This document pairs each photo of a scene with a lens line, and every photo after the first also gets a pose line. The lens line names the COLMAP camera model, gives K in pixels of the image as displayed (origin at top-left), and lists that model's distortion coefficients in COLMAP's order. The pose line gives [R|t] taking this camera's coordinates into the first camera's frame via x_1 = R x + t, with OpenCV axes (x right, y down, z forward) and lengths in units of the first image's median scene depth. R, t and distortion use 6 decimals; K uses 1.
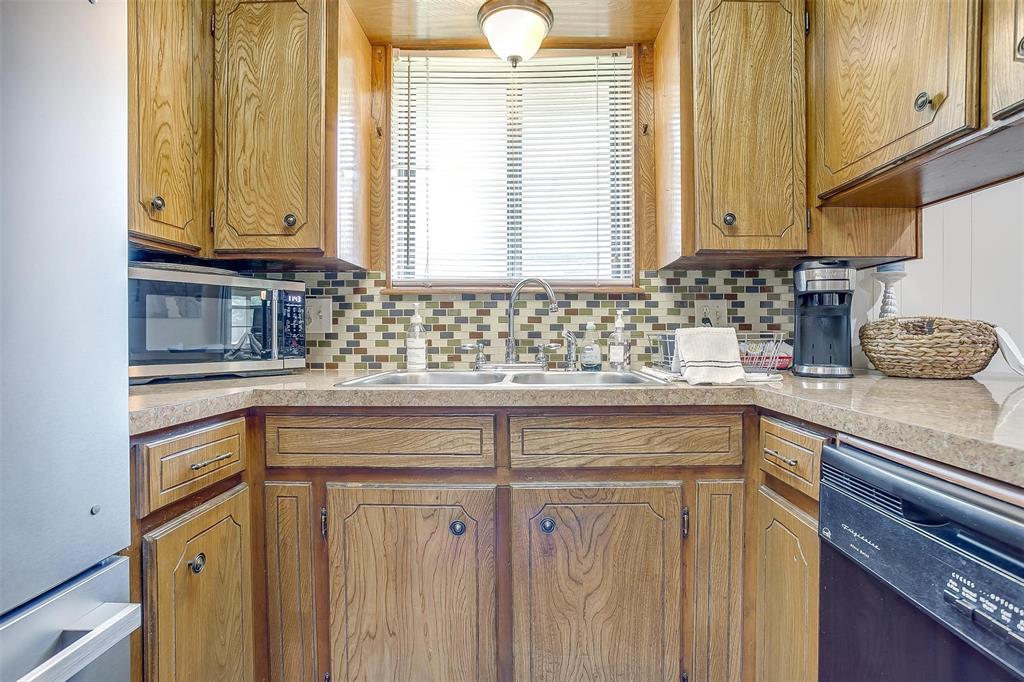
lens RADIAL K [[499.5, 0, 526.9], [0, 499.5, 337.6], [0, 0, 1]] dist [-0.050698, 0.023005]
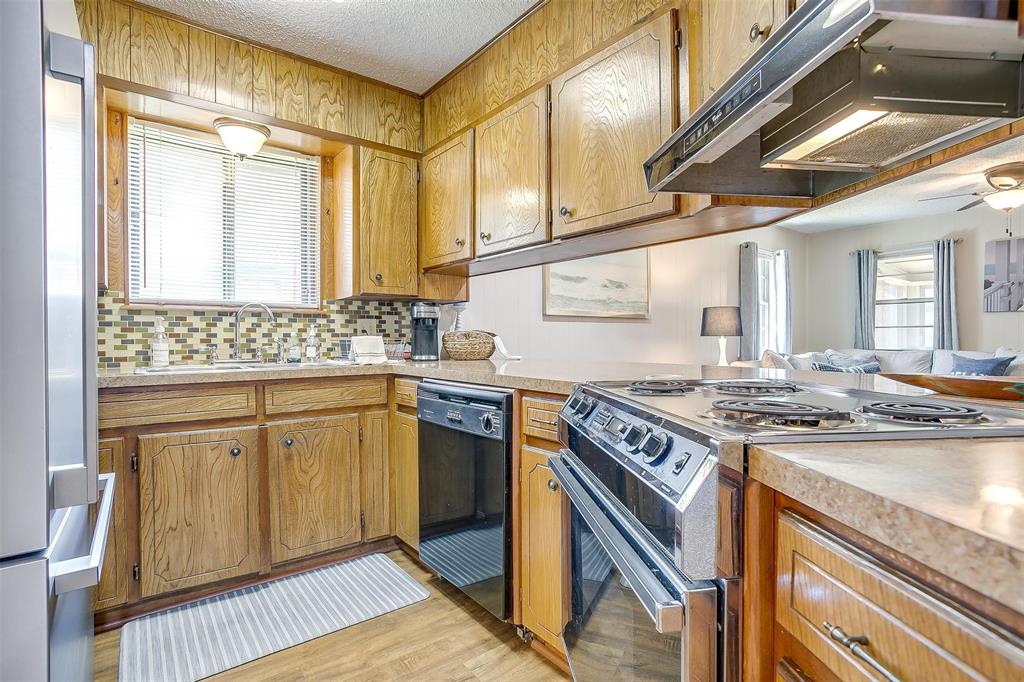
lens RADIAL K [[499.5, 0, 507.4], [0, 499.5, 344.6], [0, 0, 1]] dist [-0.050698, 0.023005]
pose [[0.789715, -0.008541, 0.613415, -0.291348], [0.008489, 0.999959, 0.002995, 0.009104], [-0.613416, 0.002842, 0.789755, -0.628977]]
